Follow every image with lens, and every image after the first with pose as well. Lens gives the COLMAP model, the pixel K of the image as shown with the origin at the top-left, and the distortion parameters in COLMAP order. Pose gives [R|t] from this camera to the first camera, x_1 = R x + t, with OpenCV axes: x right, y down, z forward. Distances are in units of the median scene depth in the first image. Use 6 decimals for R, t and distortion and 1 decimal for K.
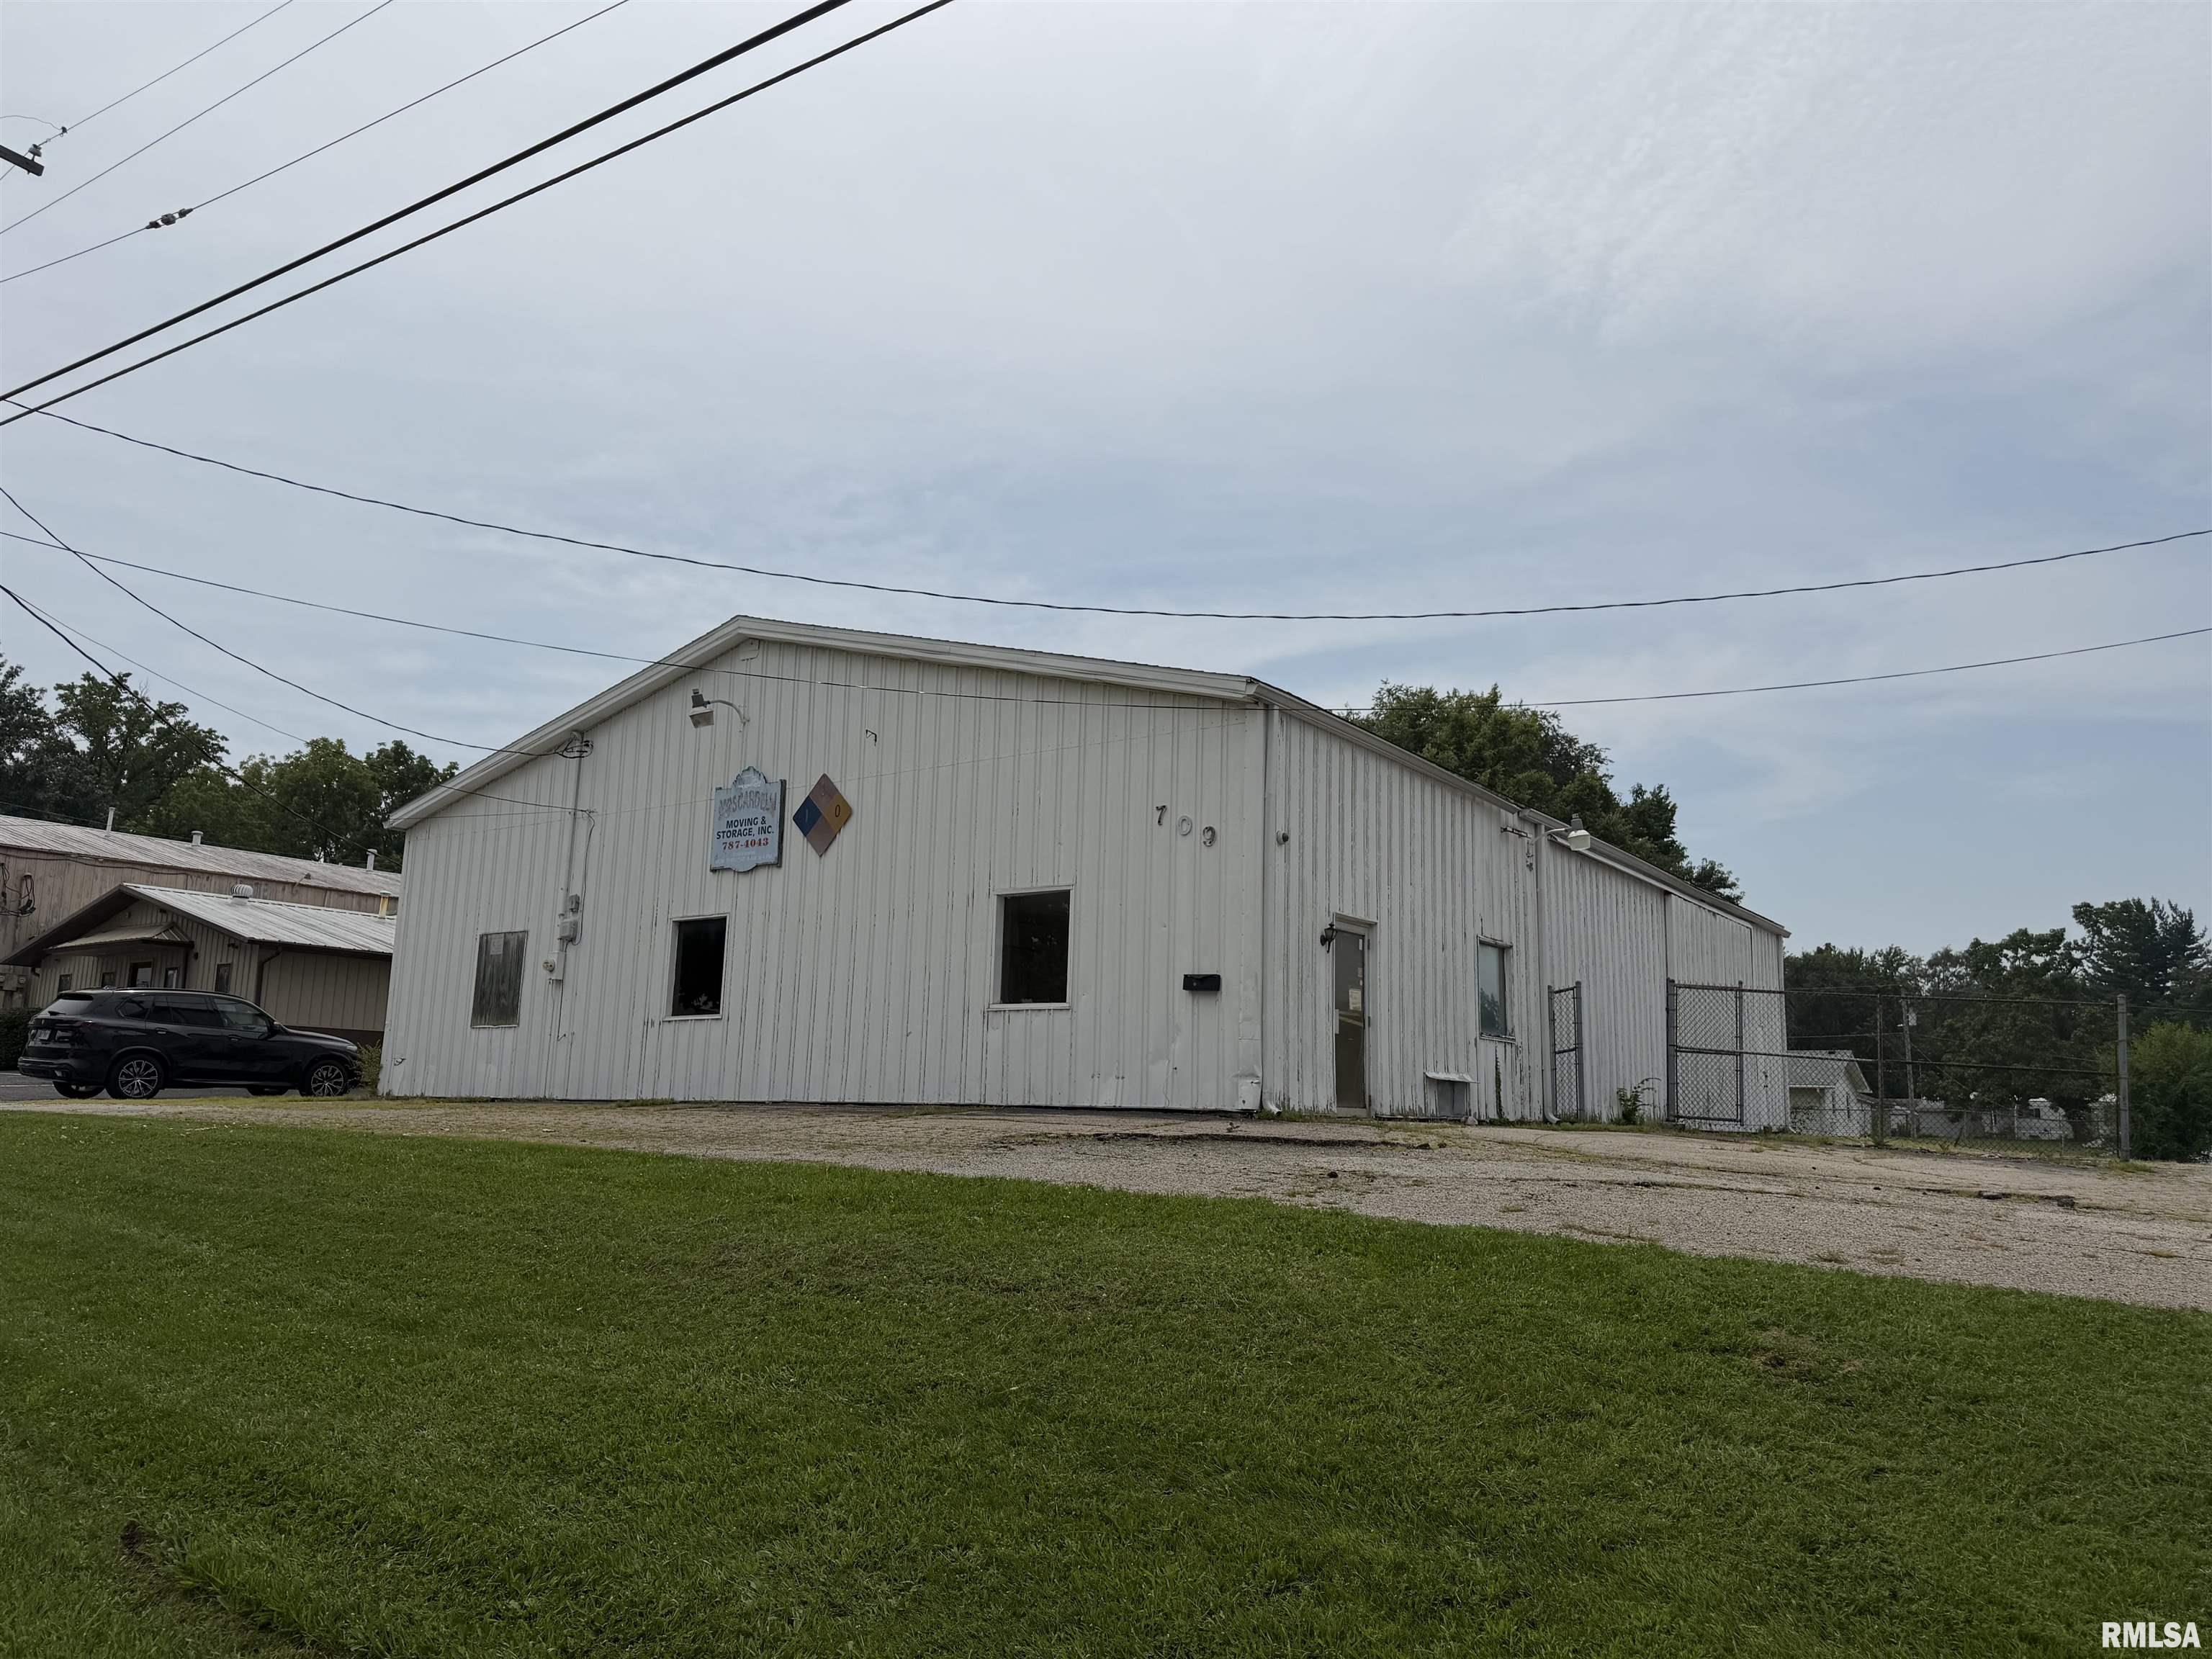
lens RADIAL K [[1542.4, 0, 1110.6], [0, 1542.4, 834.1], [0, 0, 1]] dist [0.122109, -0.187862]
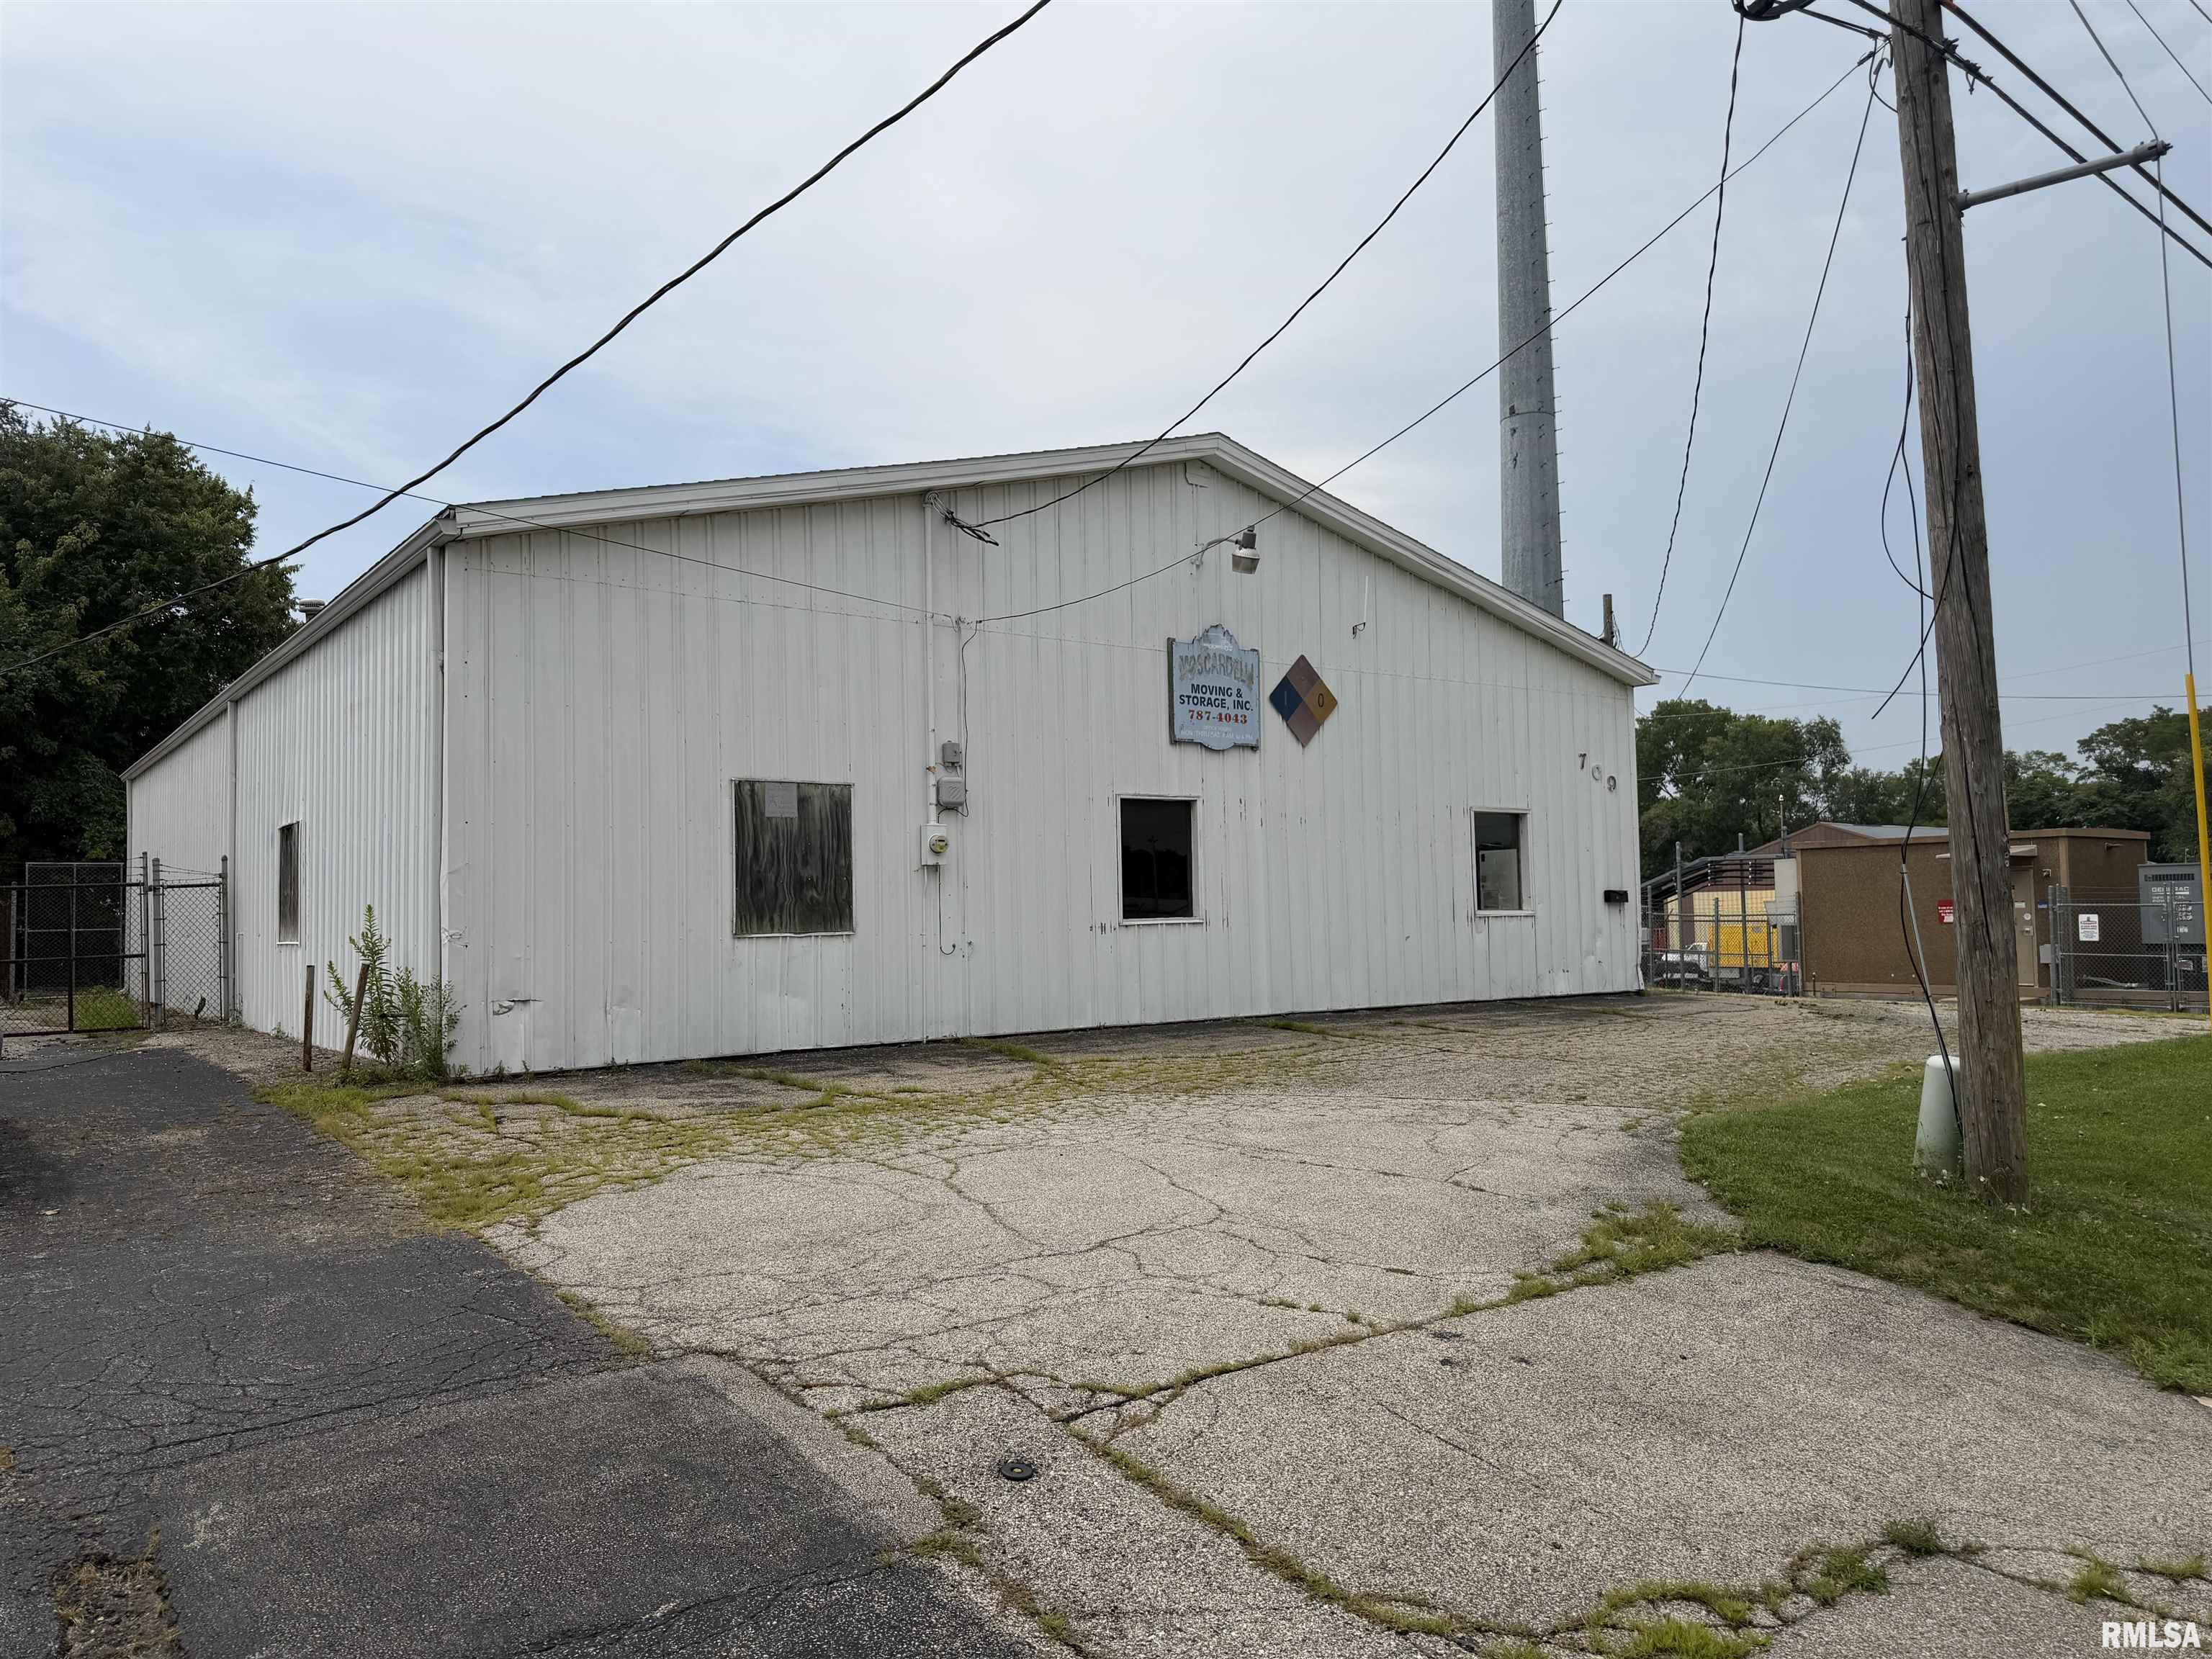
lens RADIAL K [[1537.3, 0, 1093.7], [0, 1537.3, 831.9], [0, 0, 1]] dist [0.128759, -0.156188]
pose [[0.312069, 0.022749, 0.949787, -1.015188], [-0.142487, 0.989527, 0.023115, 0.056628], [-0.939314, -0.142546, 0.312042, 0.768236]]
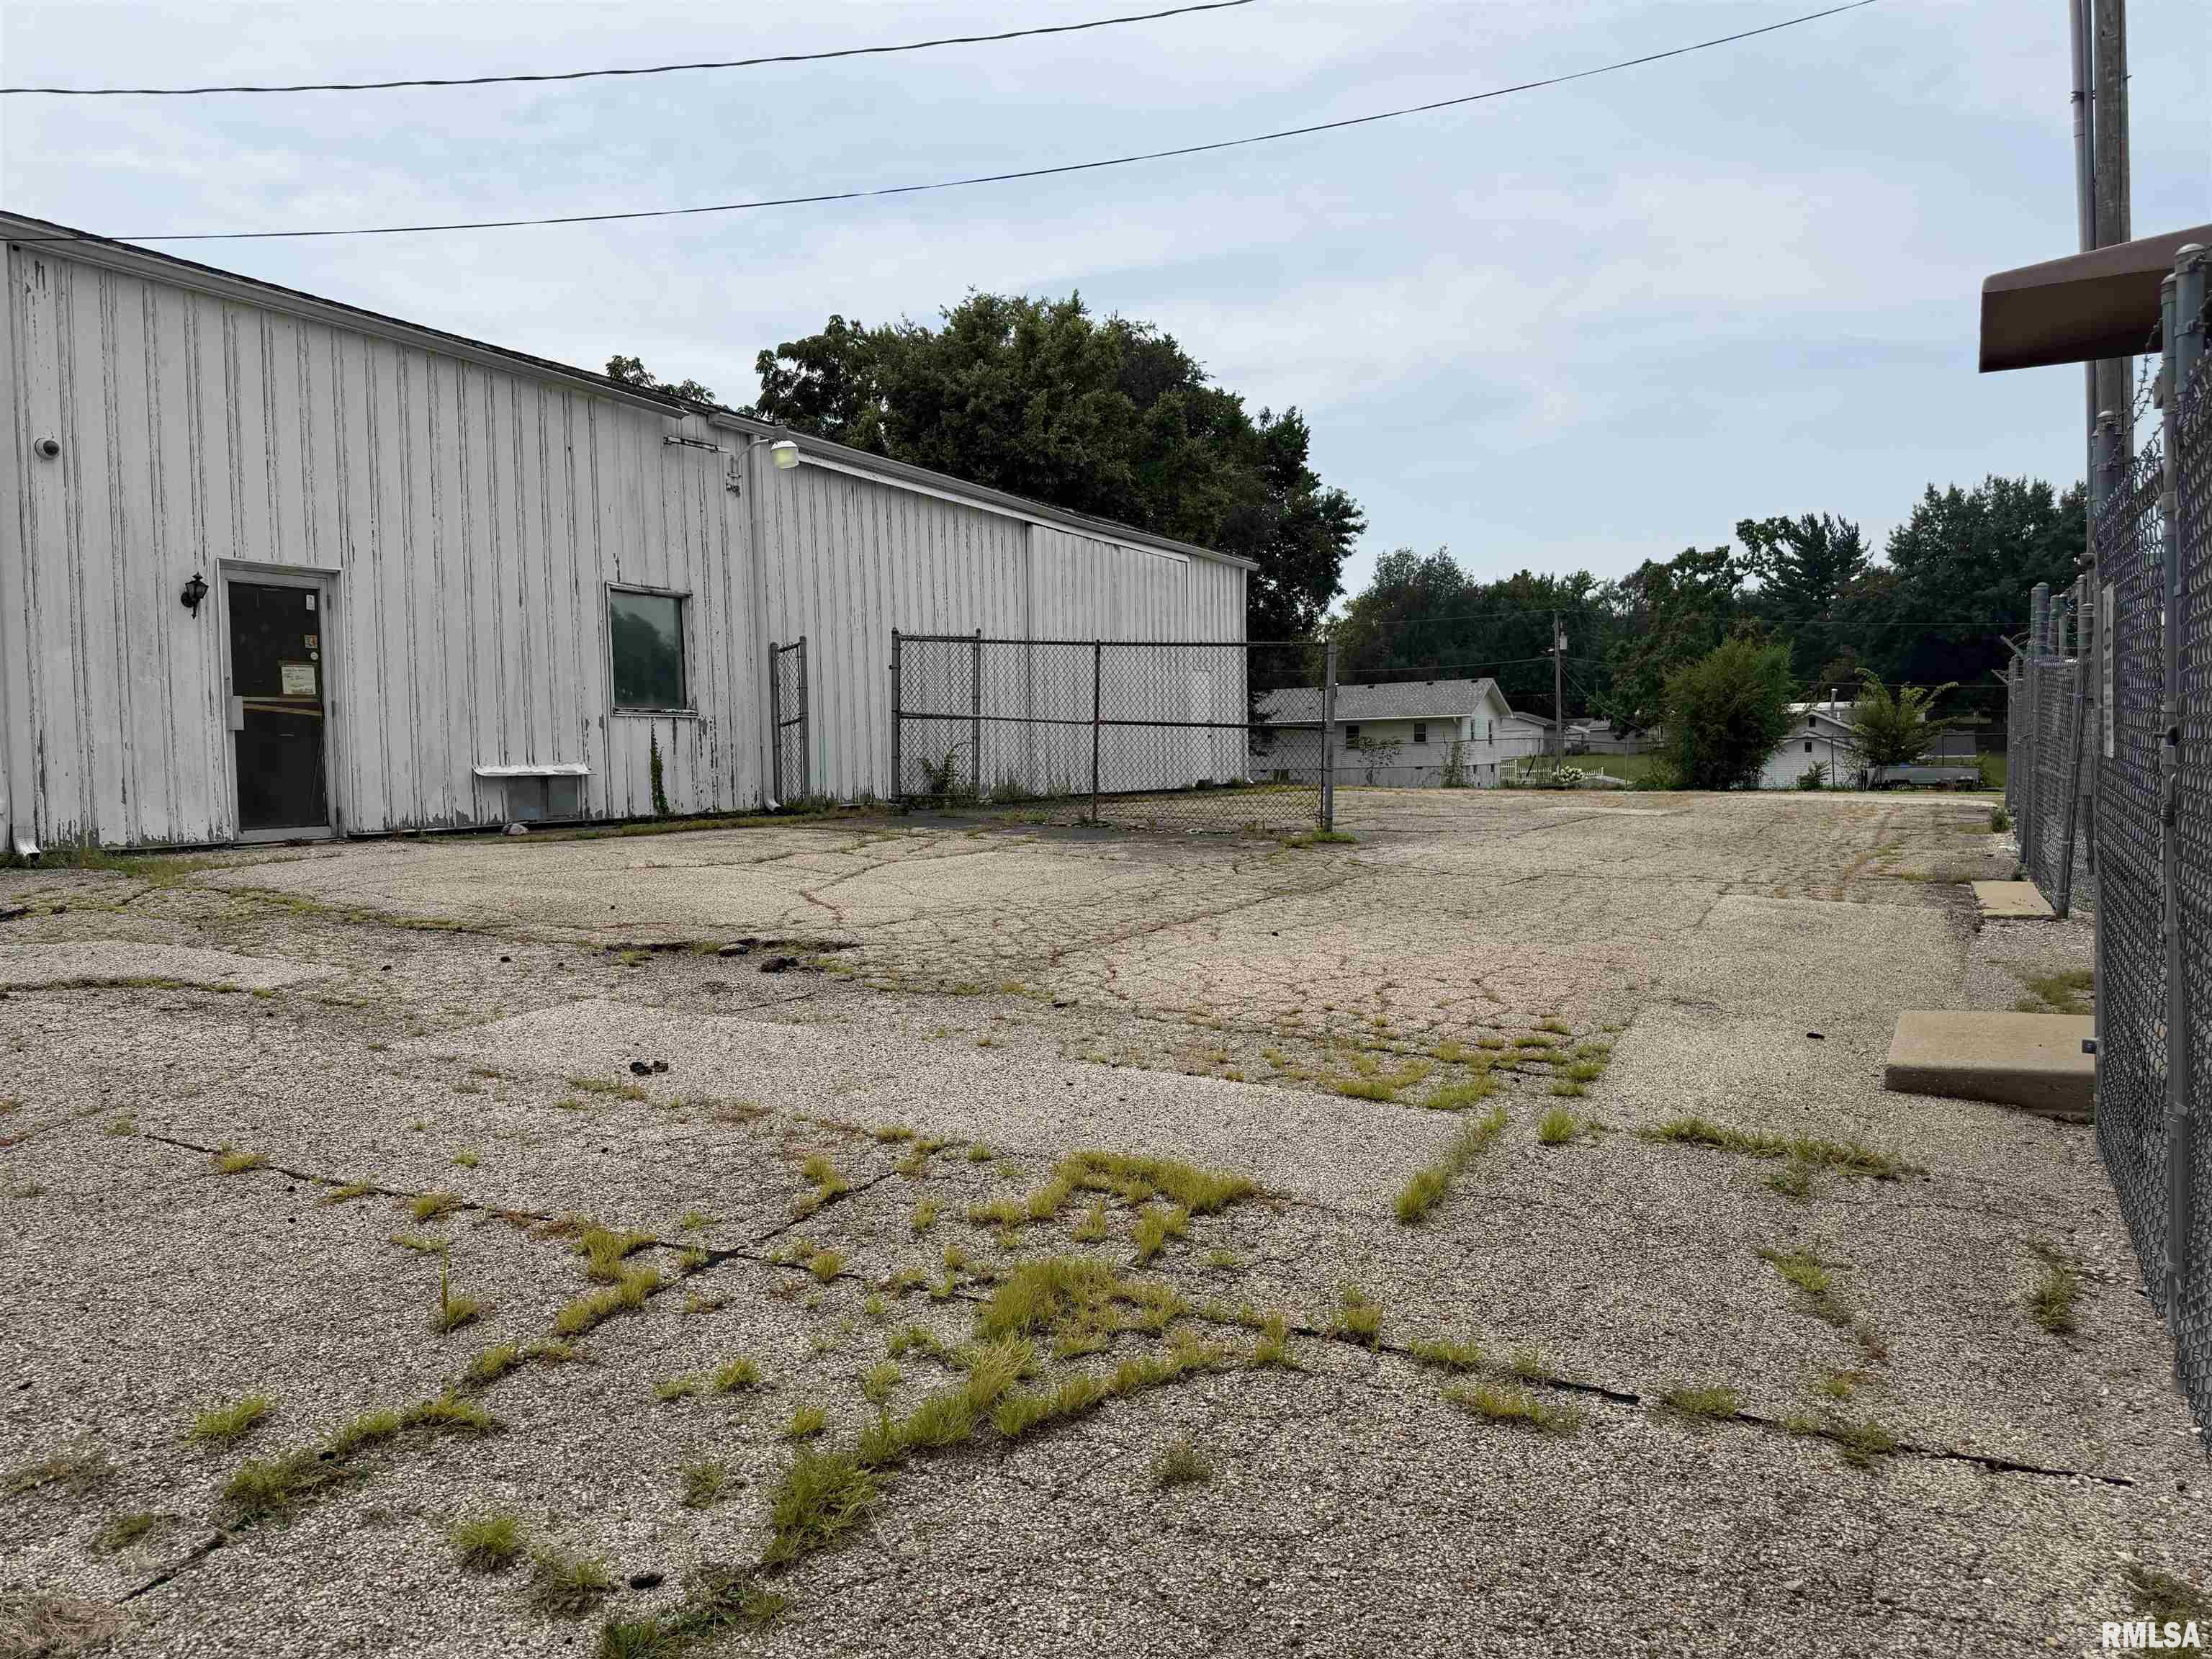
lens RADIAL K [[1542.4, 0, 1110.6], [0, 1542.4, 834.1], [0, 0, 1]] dist [0.122109, -0.187862]
pose [[0.989453, -0.056551, 0.133363, 0.361550], [0.025376, 0.974081, 0.224773, 0.018581], [-0.142618, -0.219018, 0.965242, 0.189575]]
